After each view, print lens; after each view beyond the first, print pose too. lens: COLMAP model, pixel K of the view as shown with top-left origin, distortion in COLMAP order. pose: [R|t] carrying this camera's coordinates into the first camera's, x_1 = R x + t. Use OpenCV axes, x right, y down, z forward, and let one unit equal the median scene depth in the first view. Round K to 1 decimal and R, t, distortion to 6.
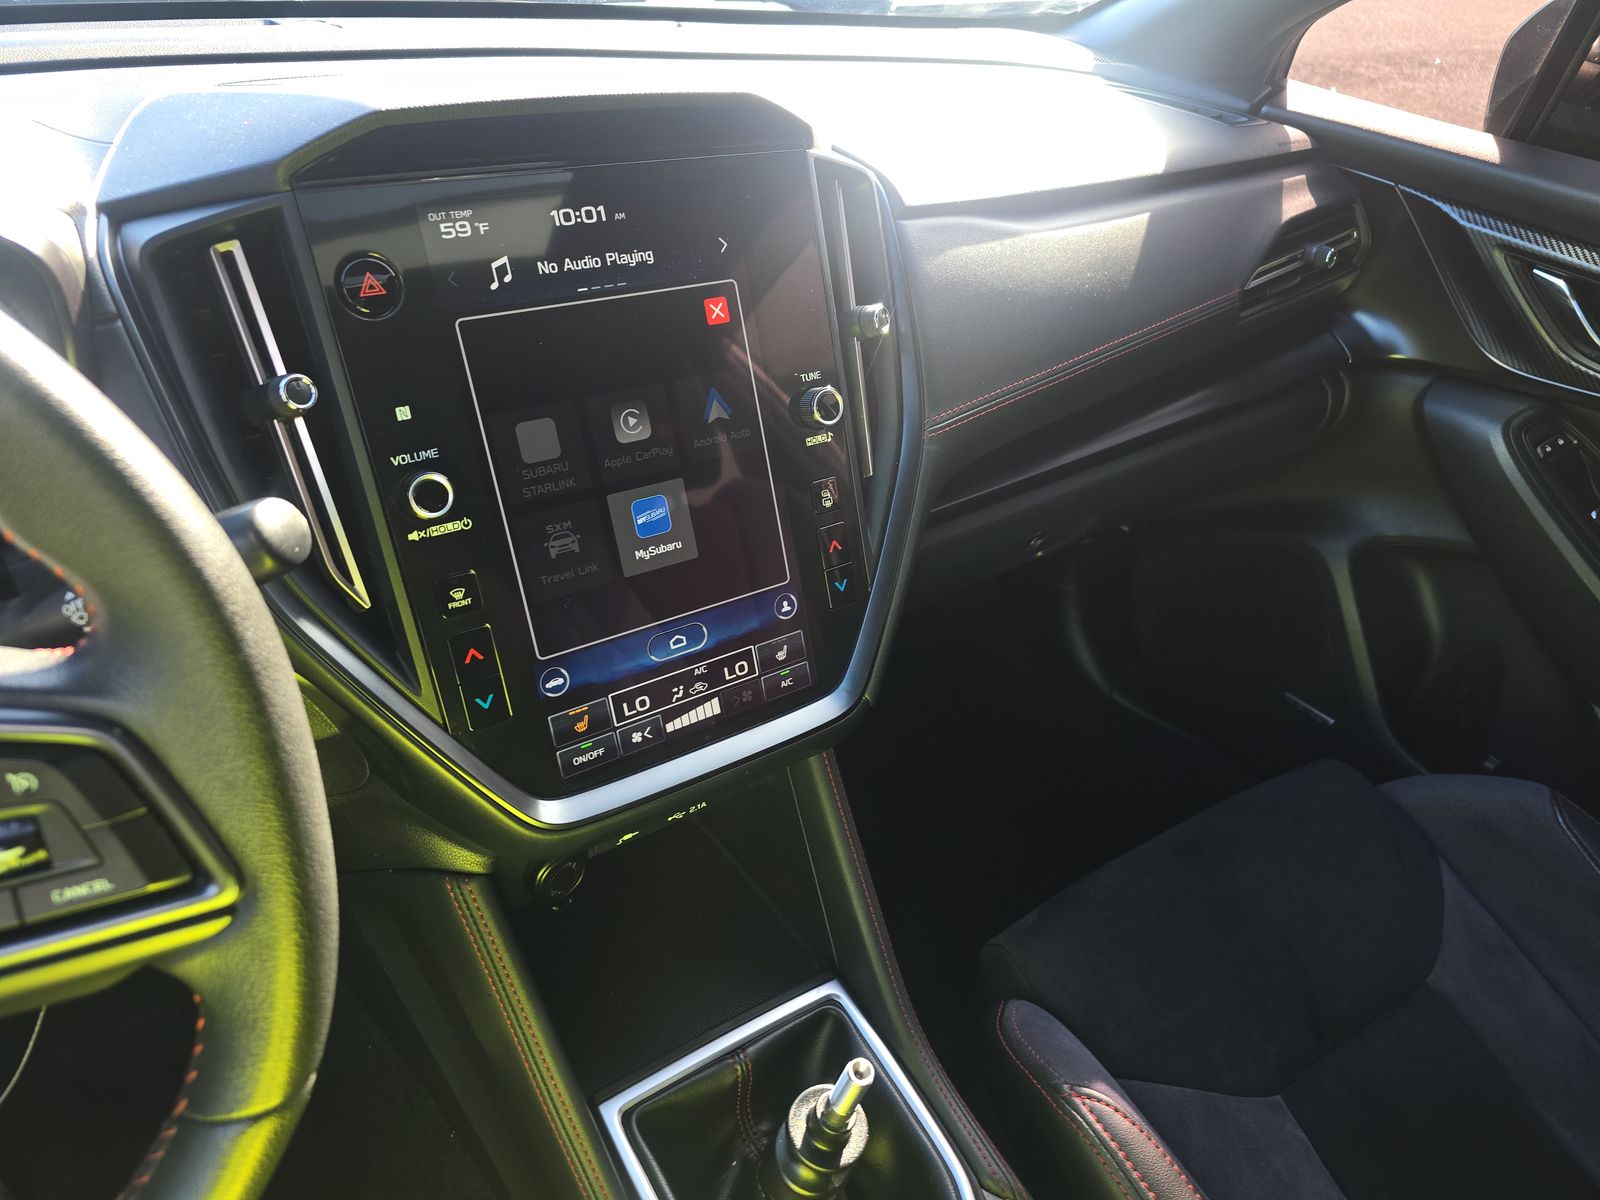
lens RADIAL K [[1055.9, 0, 791.6], [0, 1055.9, 600.7], [0, 0, 1]] dist [0.018436, -0.015159]
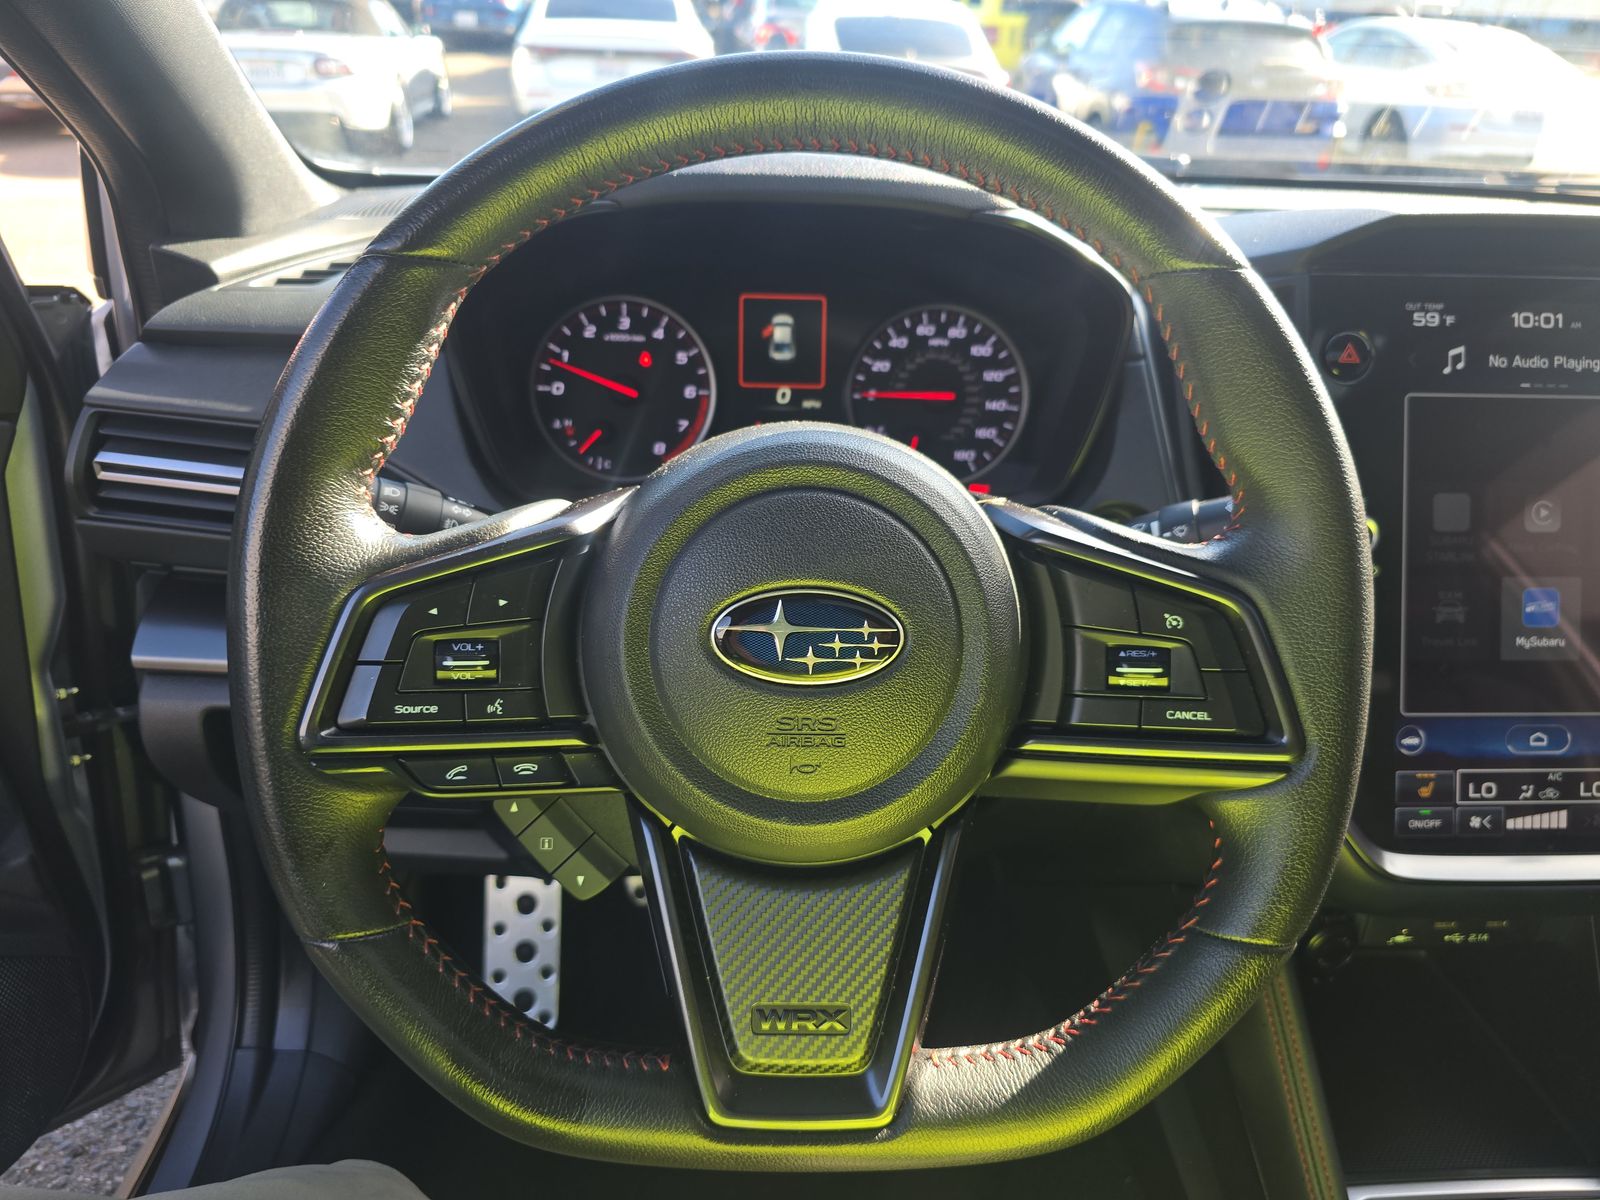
lens RADIAL K [[1055.9, 0, 804.0], [0, 1055.9, 609.1], [0, 0, 1]] dist [0.018436, -0.015159]
pose [[0.869047, 0.182849, -0.459700, -0.281422], [-0.267084, 0.955554, -0.124834, 0.238345], [0.416442, 0.231265, 0.879257, -0.185244]]
